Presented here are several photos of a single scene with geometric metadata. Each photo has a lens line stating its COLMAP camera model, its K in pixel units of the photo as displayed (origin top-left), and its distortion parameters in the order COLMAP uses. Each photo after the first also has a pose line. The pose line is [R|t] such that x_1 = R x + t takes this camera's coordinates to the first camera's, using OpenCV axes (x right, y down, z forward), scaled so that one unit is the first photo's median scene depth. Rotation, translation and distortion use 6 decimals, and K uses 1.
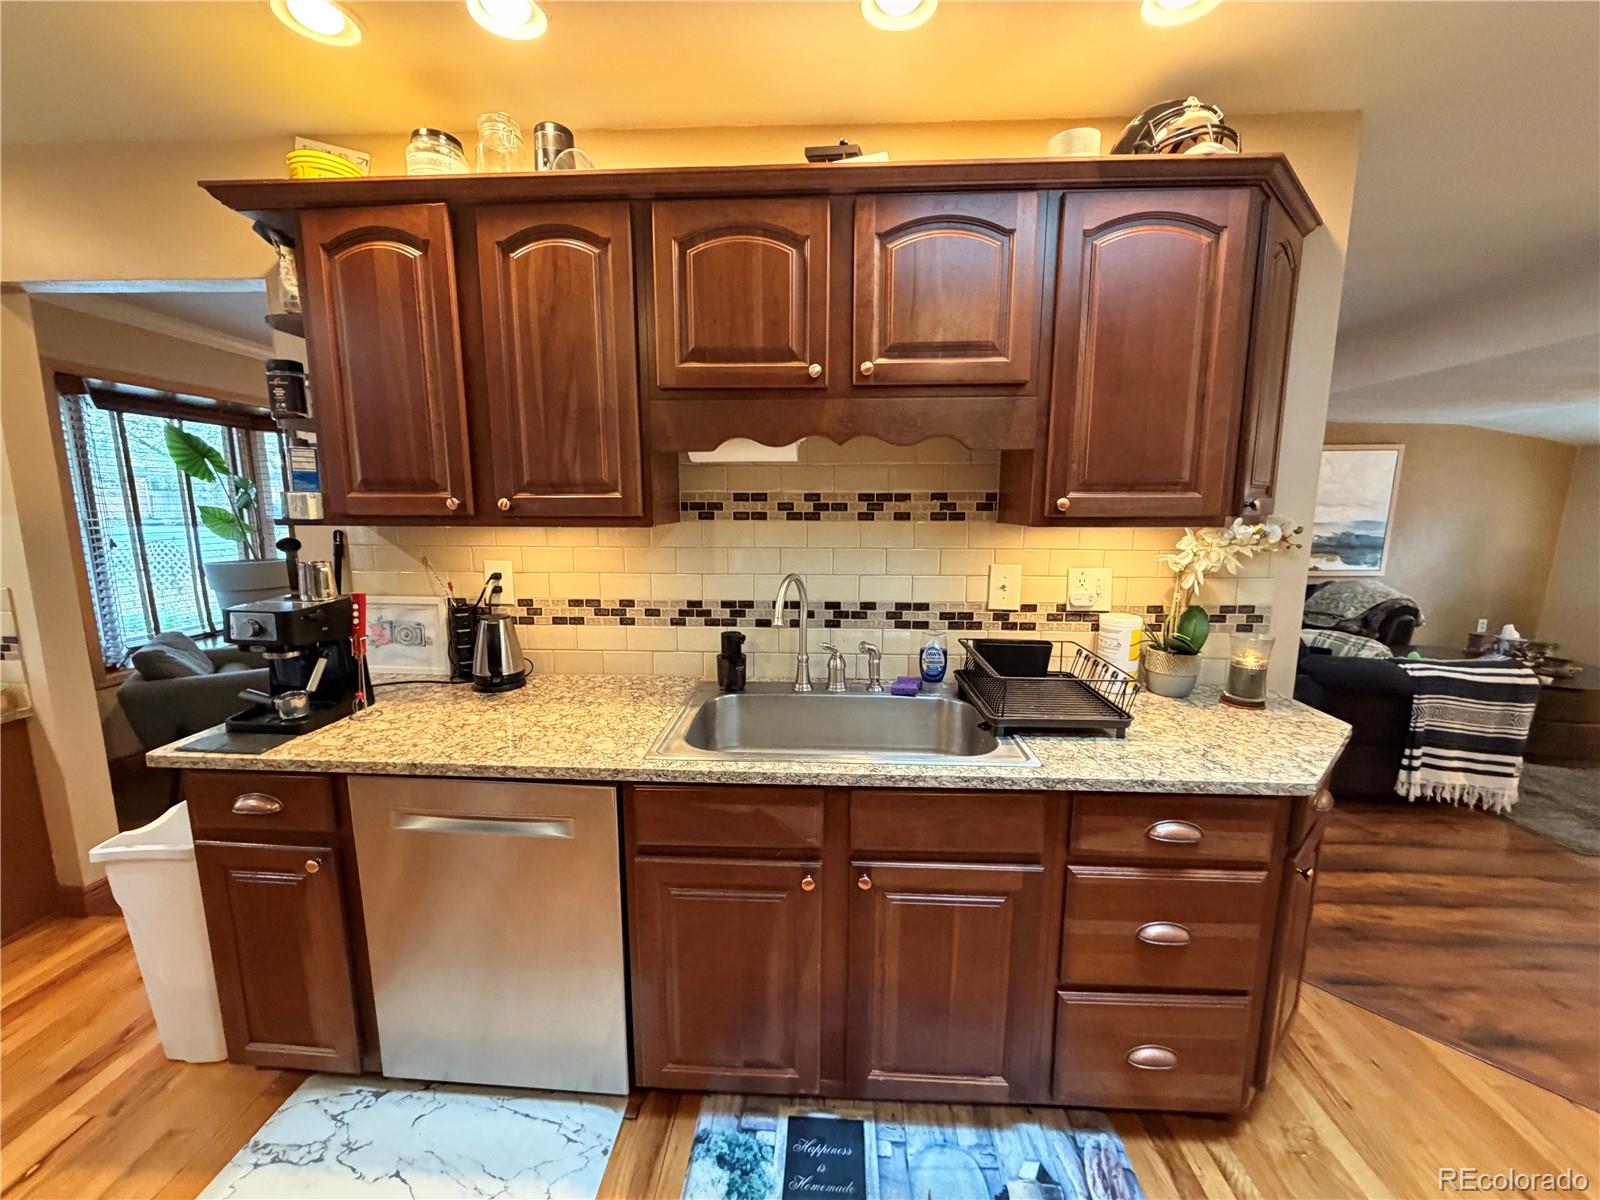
lens RADIAL K [[641.7, 0, 800.0], [0, 641.7, 600.0], [0, 0, 1]] dist [0.000438, -0.000130]
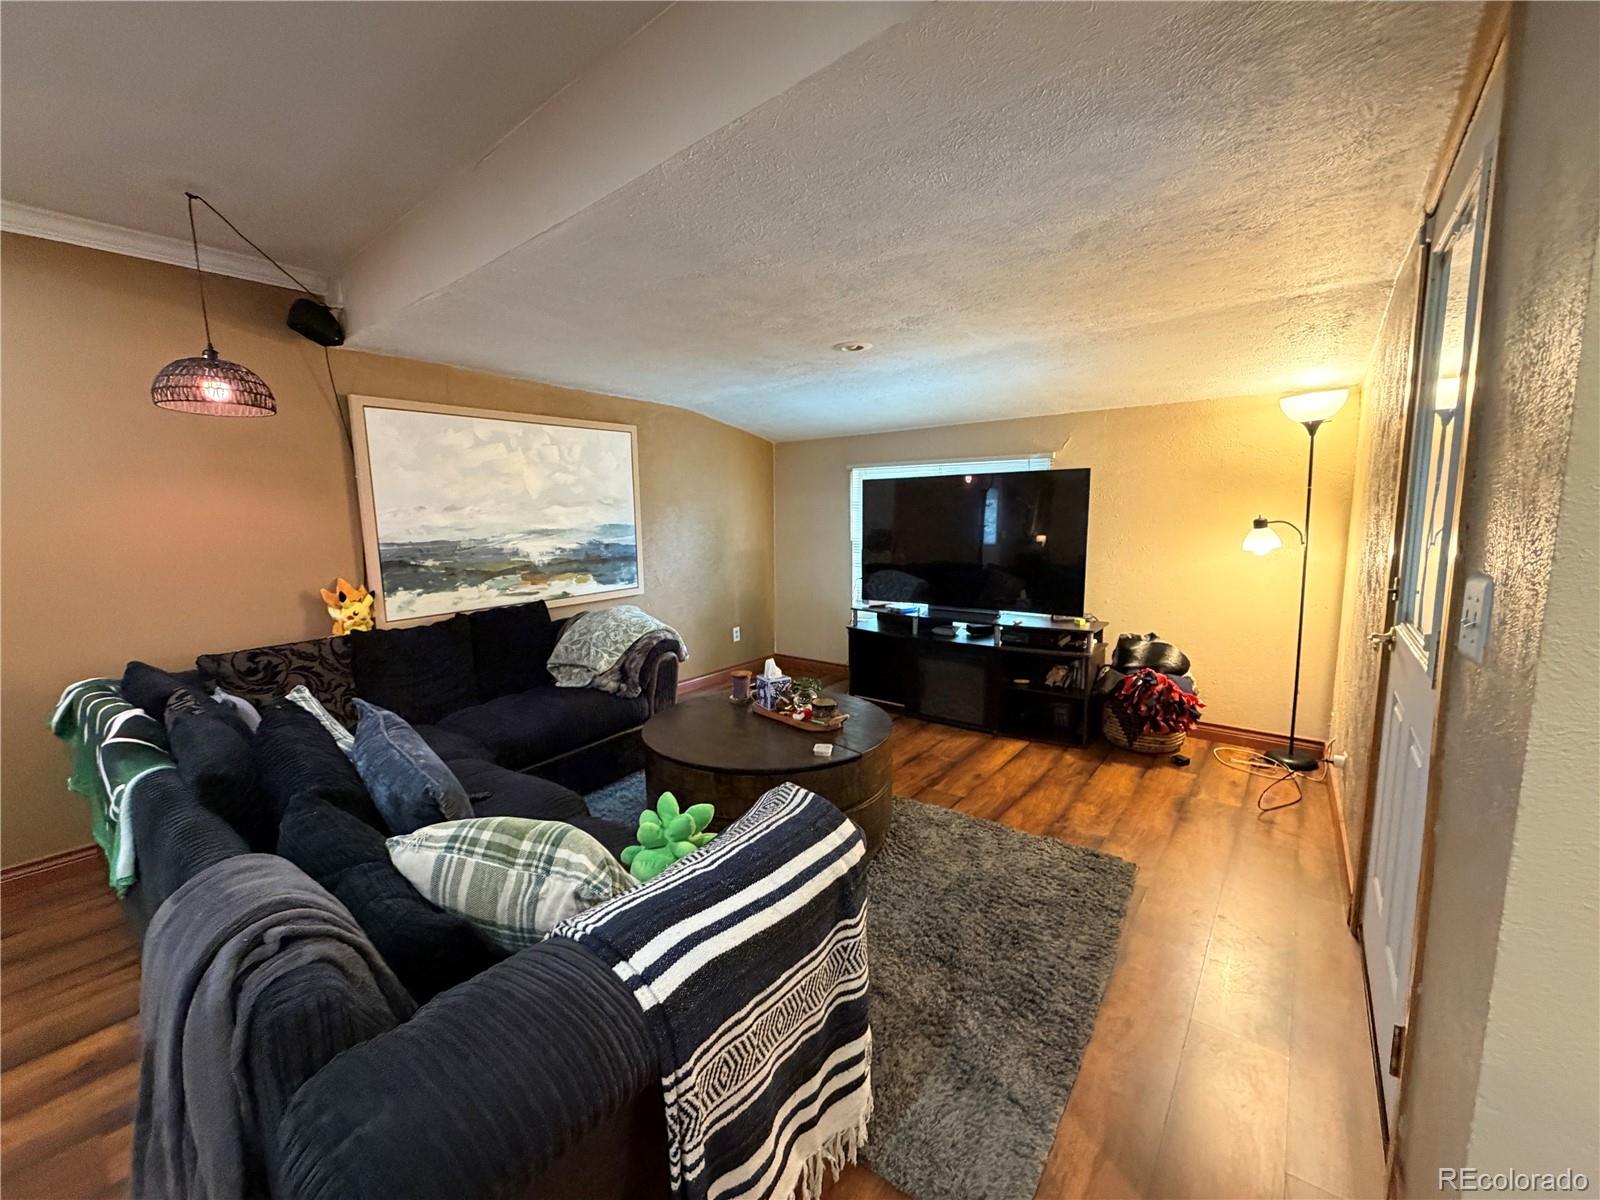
lens RADIAL K [[641.7, 0, 800.0], [0, 641.7, 600.0], [0, 0, 1]] dist [0.000438, -0.000130]
pose [[0.588146, -0.126219, 0.798845, 0.439171], [0.146565, 0.988026, 0.048203, -0.044181], [-0.795363, 0.088732, 0.599603, 0.420732]]
